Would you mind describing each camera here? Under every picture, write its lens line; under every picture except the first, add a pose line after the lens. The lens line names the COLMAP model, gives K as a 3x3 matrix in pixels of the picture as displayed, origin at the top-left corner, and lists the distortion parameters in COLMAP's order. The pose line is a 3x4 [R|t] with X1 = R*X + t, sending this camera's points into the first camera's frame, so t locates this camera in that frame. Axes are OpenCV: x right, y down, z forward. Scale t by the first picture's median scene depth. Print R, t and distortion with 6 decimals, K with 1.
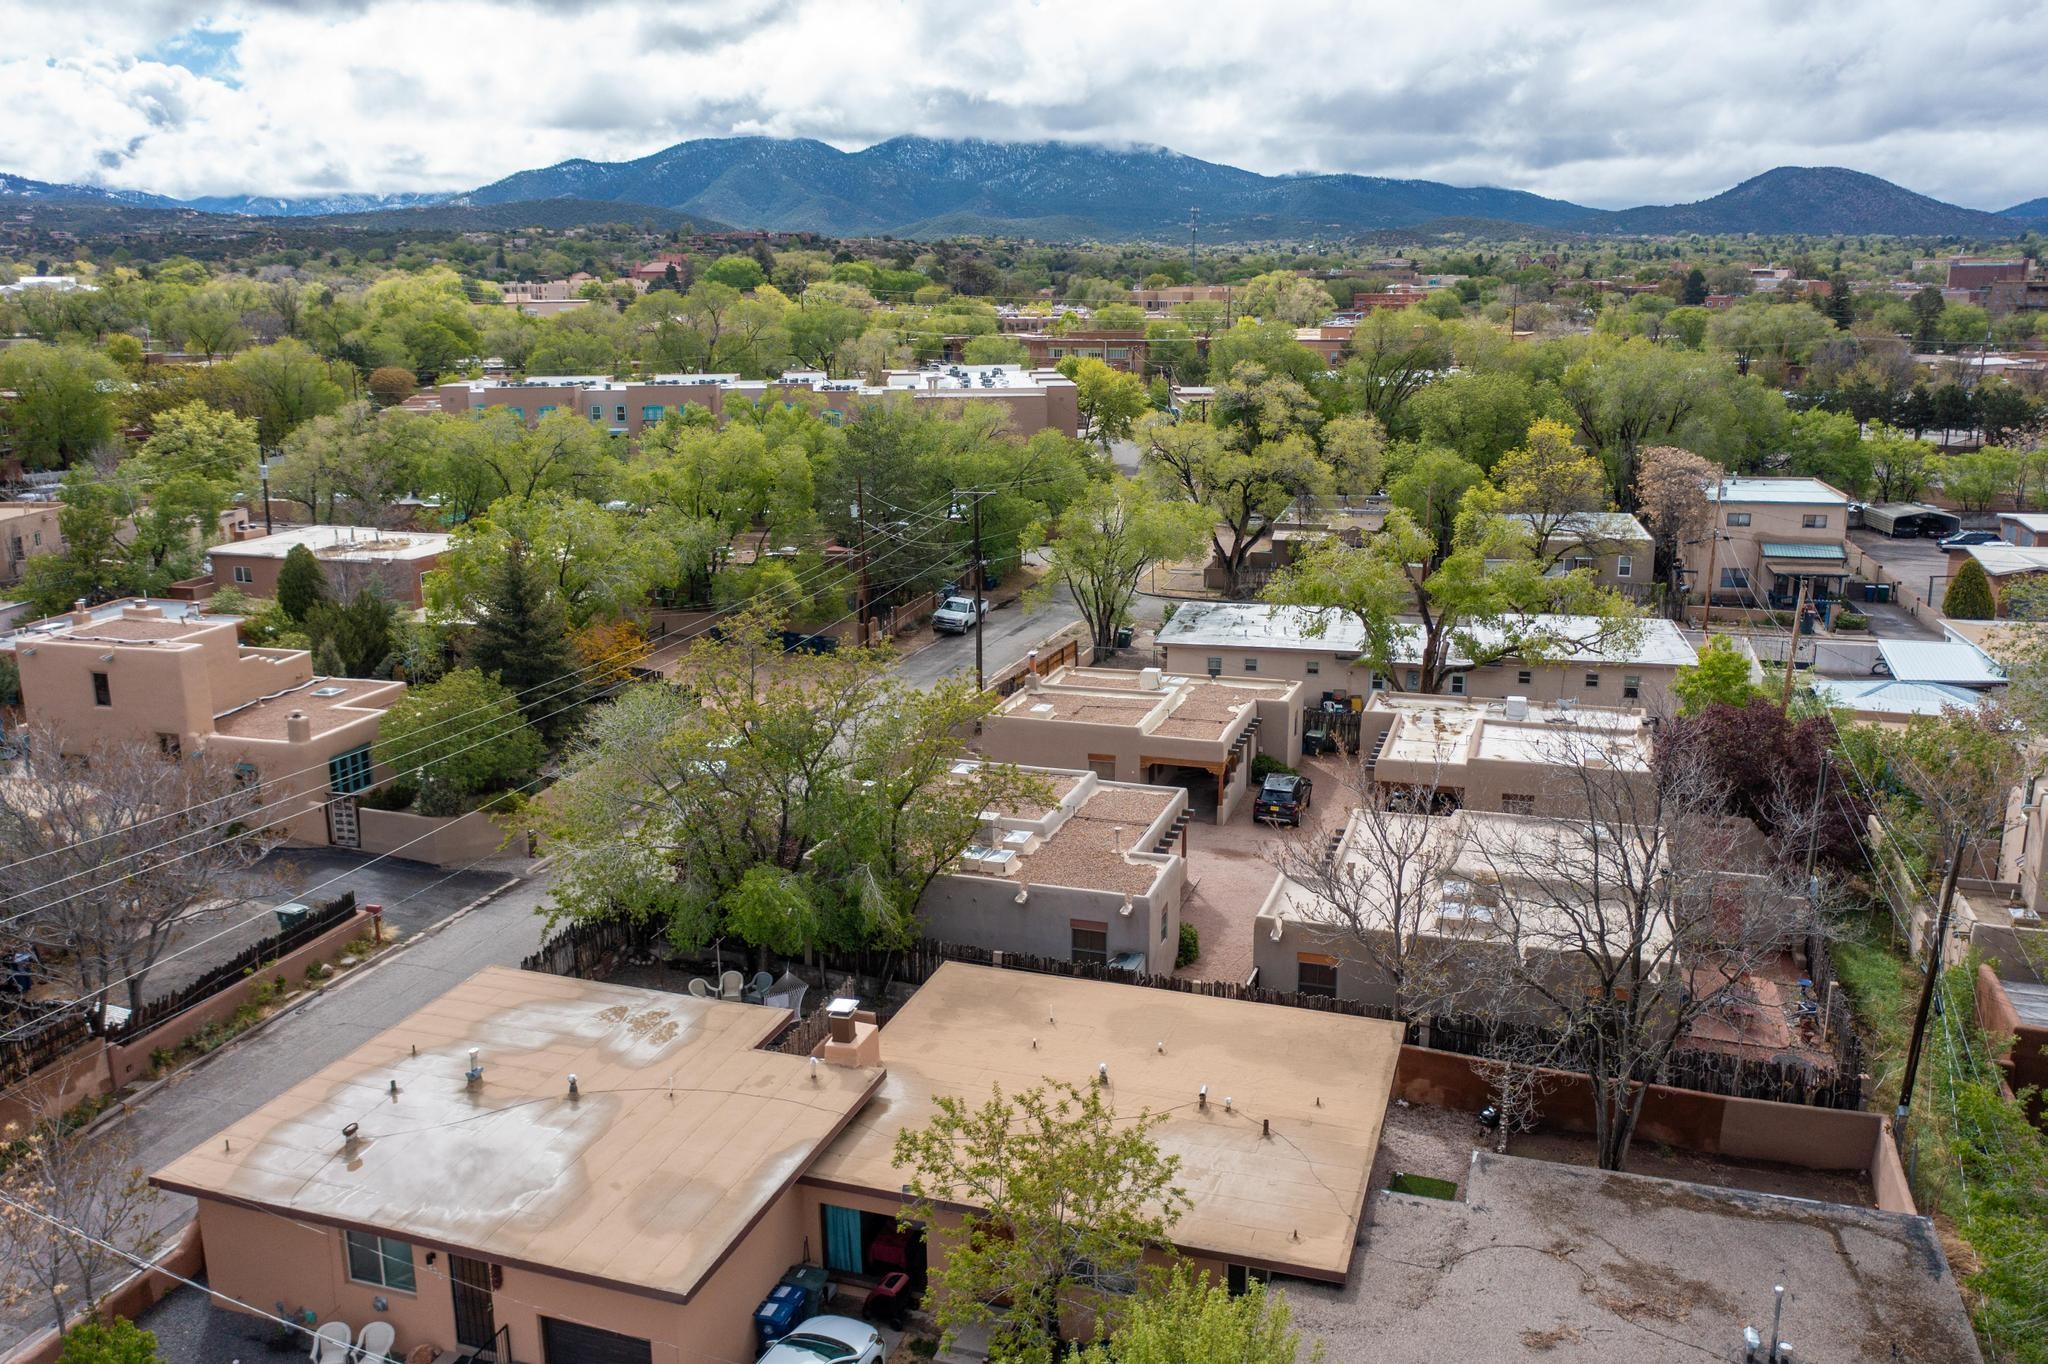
lens RADIAL K [[1663.4, 0, 1024.0], [0, 1663.4, 682.0], [0, 0, 1]] dist [-0.024565, 0.007621]
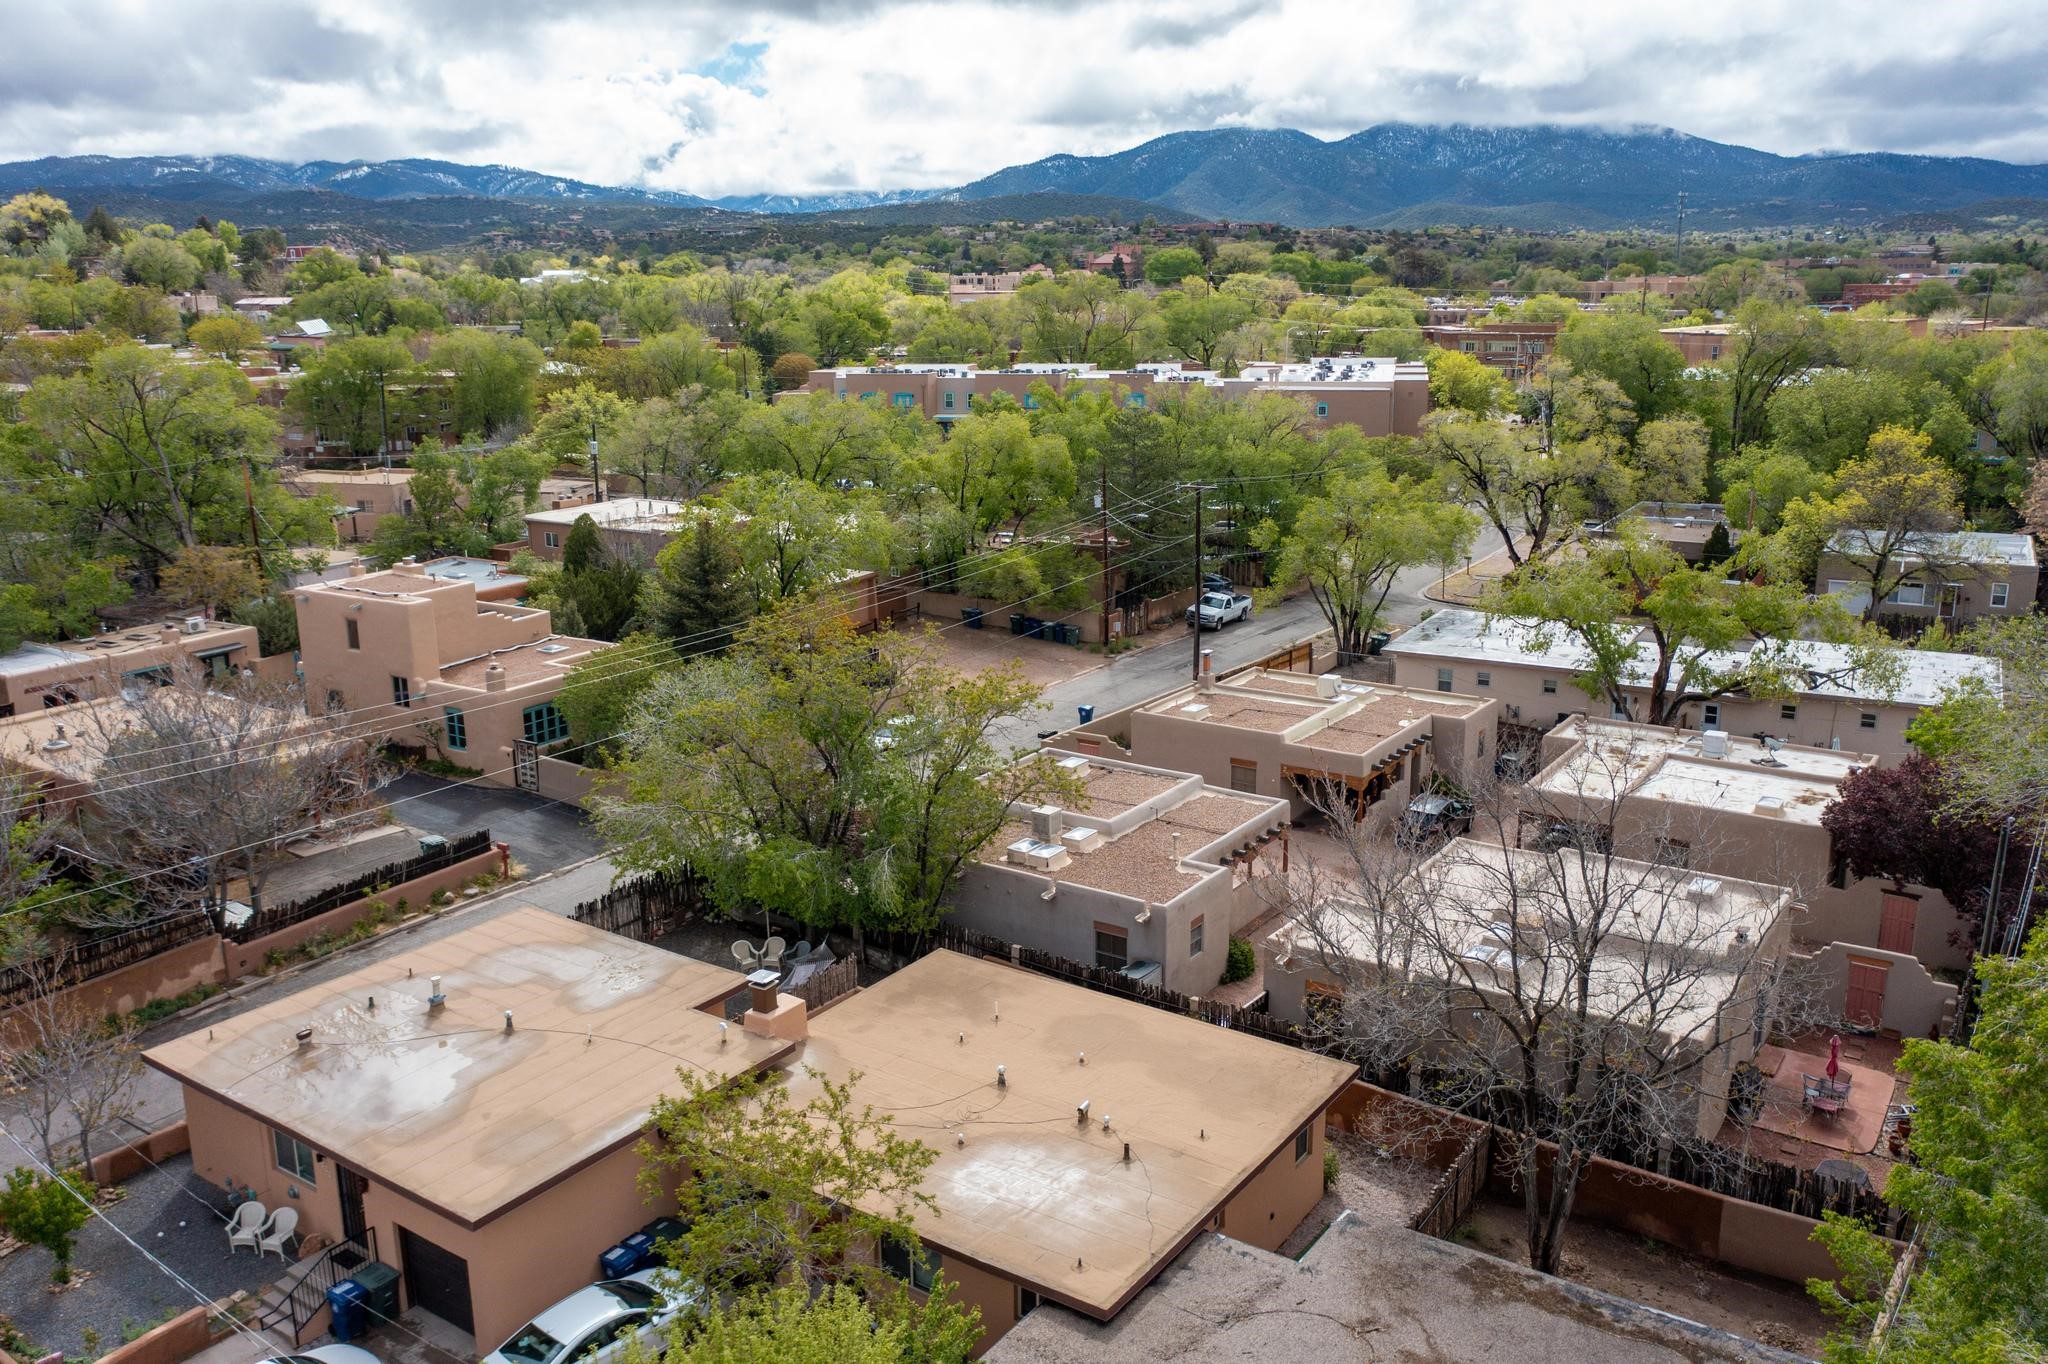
lens RADIAL K [[1663.4, 0, 1024.0], [0, 1663.4, 682.0], [0, 0, 1]] dist [-0.024565, 0.007621]
pose [[0.957580, 0.063781, -0.281022, 0.149390], [-0.062347, 0.997956, 0.014049, -0.005607], [0.281343, 0.004067, 0.959599, 0.026025]]
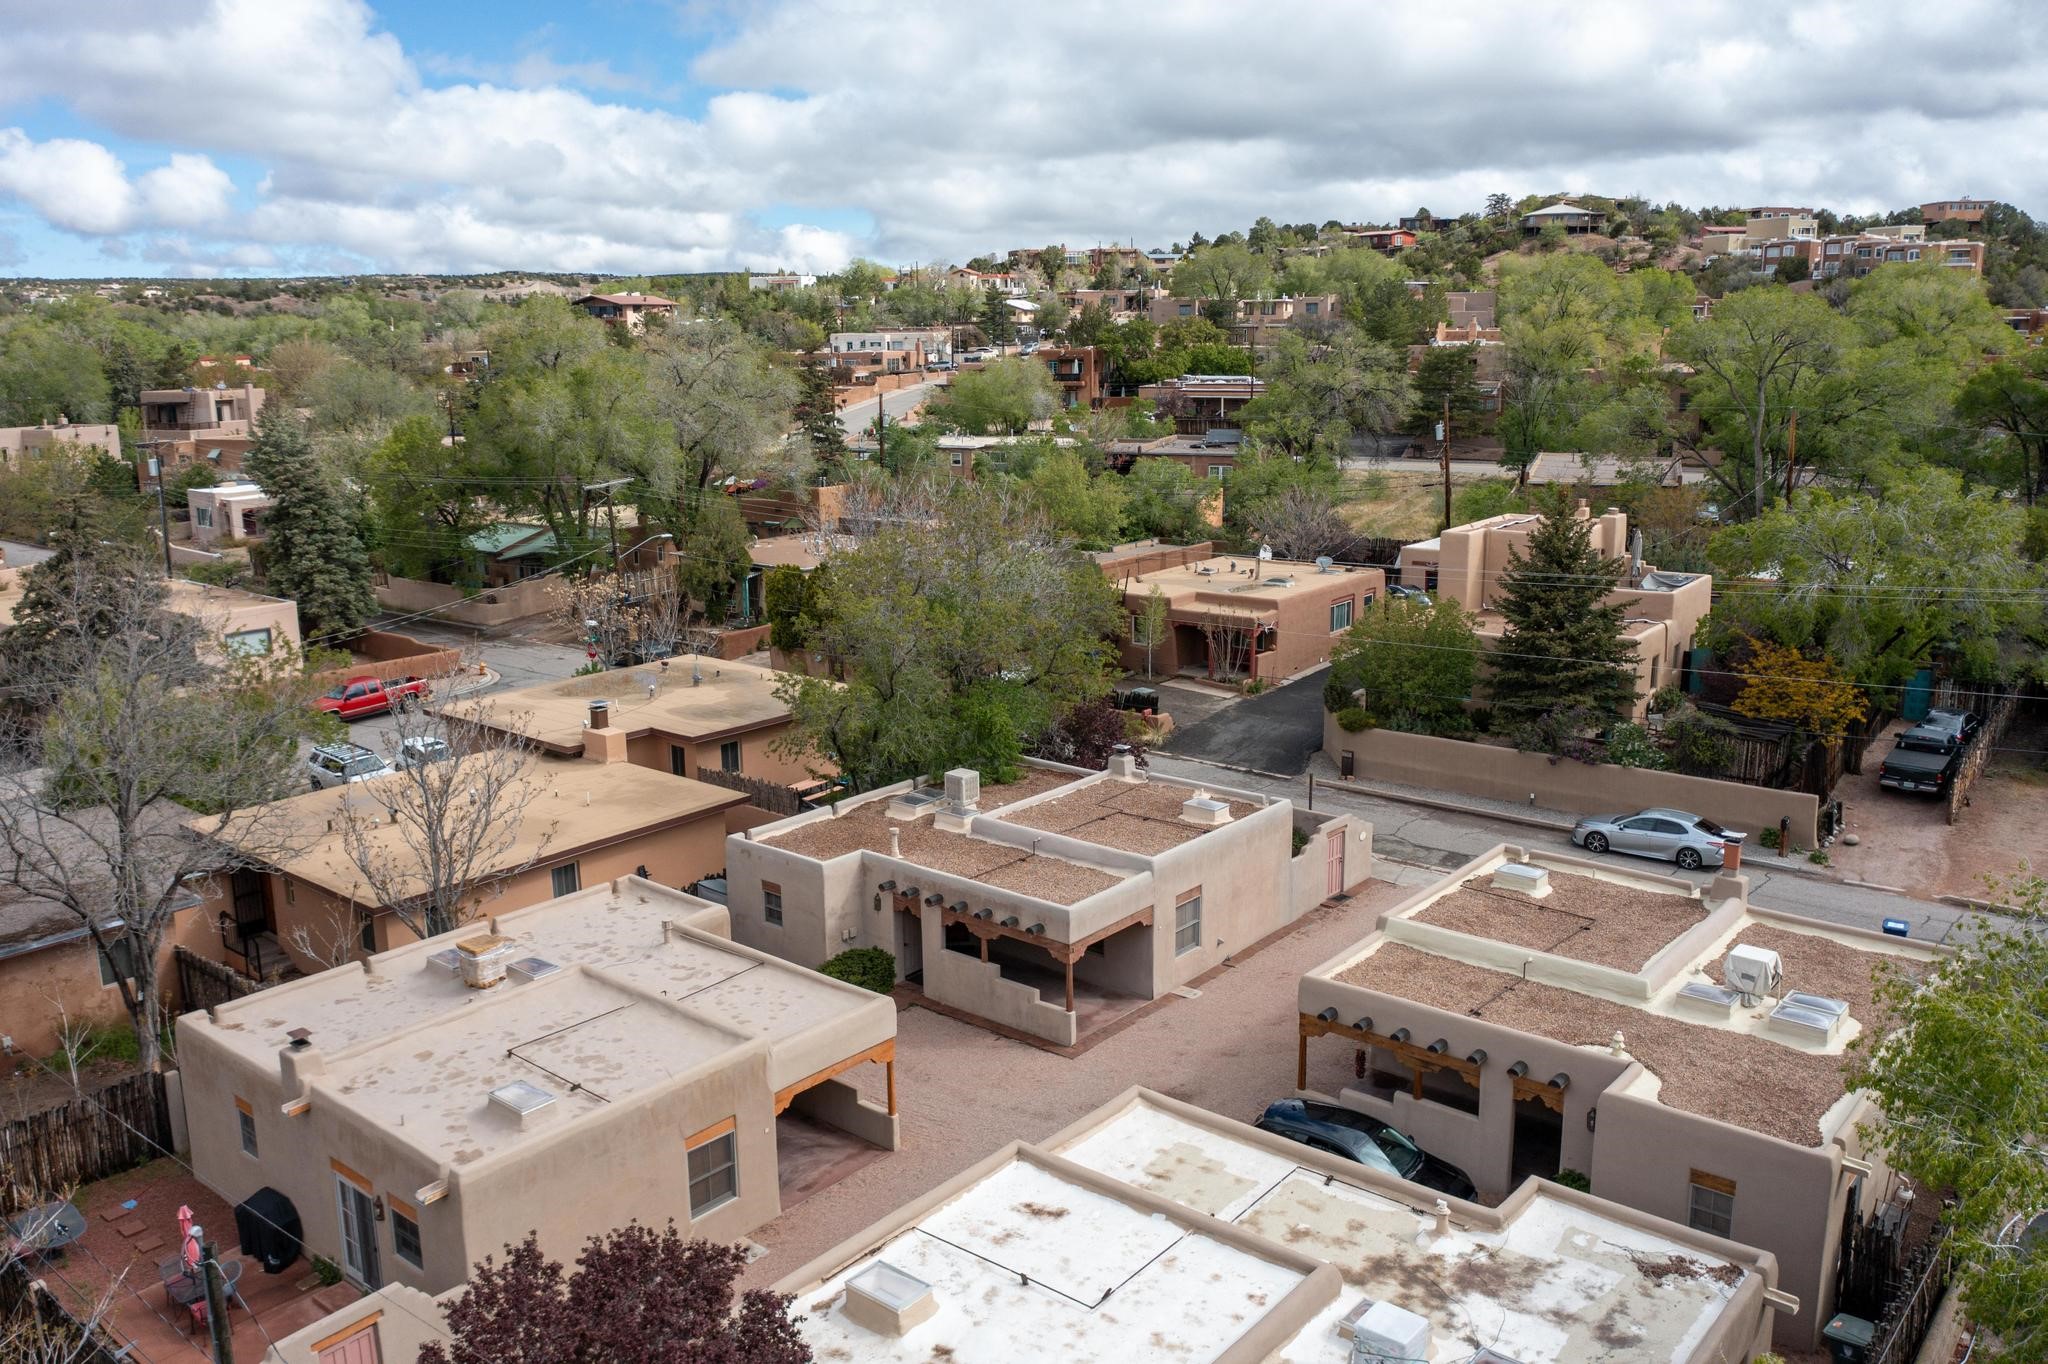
lens RADIAL K [[1663.4, 0, 1024.0], [0, 1663.4, 682.0], [0, 0, 1]] dist [-0.024565, 0.007621]
pose [[-0.360543, 0.212173, -0.908291, 0.466910], [-0.214869, 0.928702, 0.302232, -0.148289], [0.907657, 0.304131, -0.289247, 0.789285]]
